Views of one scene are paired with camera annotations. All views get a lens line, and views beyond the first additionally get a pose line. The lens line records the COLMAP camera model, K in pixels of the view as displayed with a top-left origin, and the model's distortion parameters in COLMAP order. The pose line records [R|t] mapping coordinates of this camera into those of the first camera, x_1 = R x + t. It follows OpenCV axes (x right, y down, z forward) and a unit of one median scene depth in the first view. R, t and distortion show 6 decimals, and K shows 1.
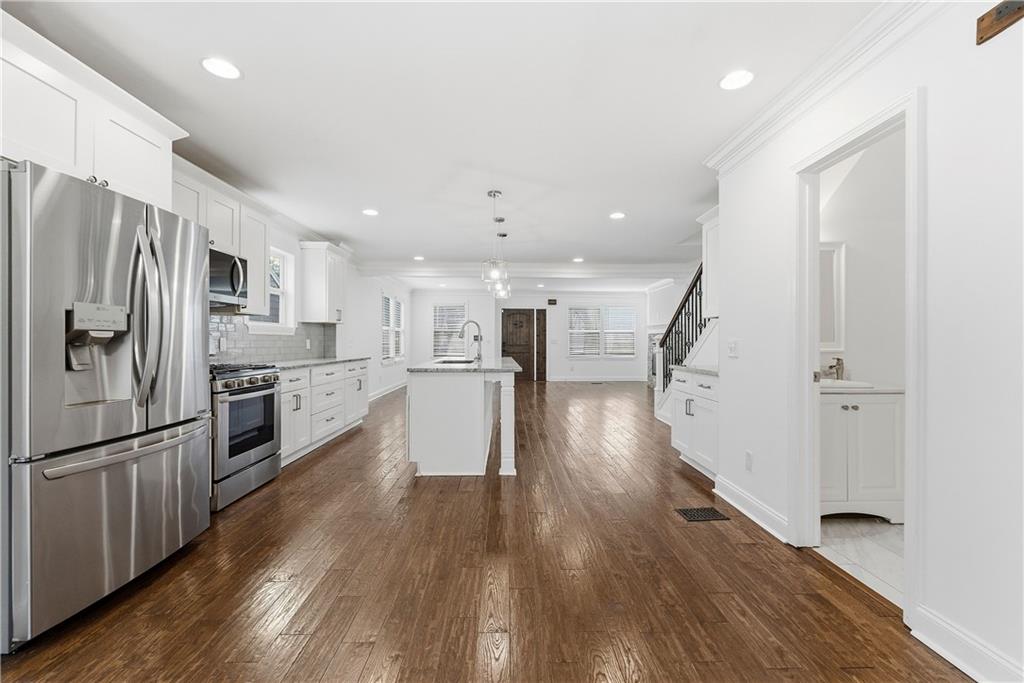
lens RADIAL K [[415.7, 0, 518.9], [0, 415.7, 342.0], [0, 0, 1]] dist [0.003075, 0.000023]
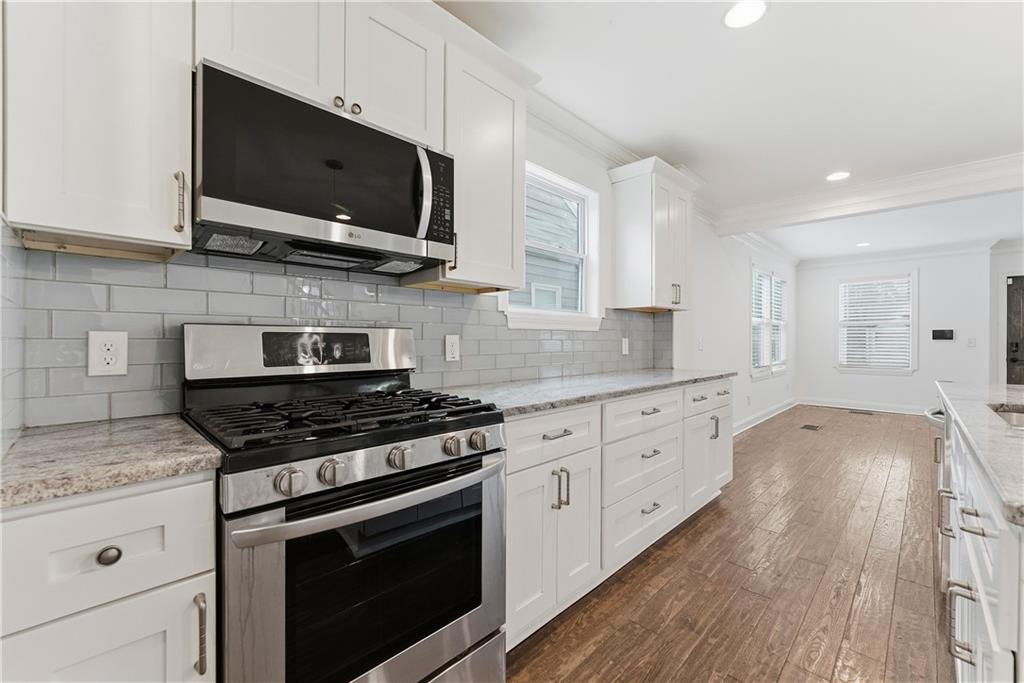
lens RADIAL K [[415.7, 0, 520.8], [0, 415.7, 340.9], [0, 0, 1]] dist [0.003075, 0.000023]
pose [[0.695494, 0.002929, -0.718526, -0.185010], [-0.002540, 0.999995, 0.001619, -0.002537], [0.718528, 0.000699, 0.695498, 0.479195]]
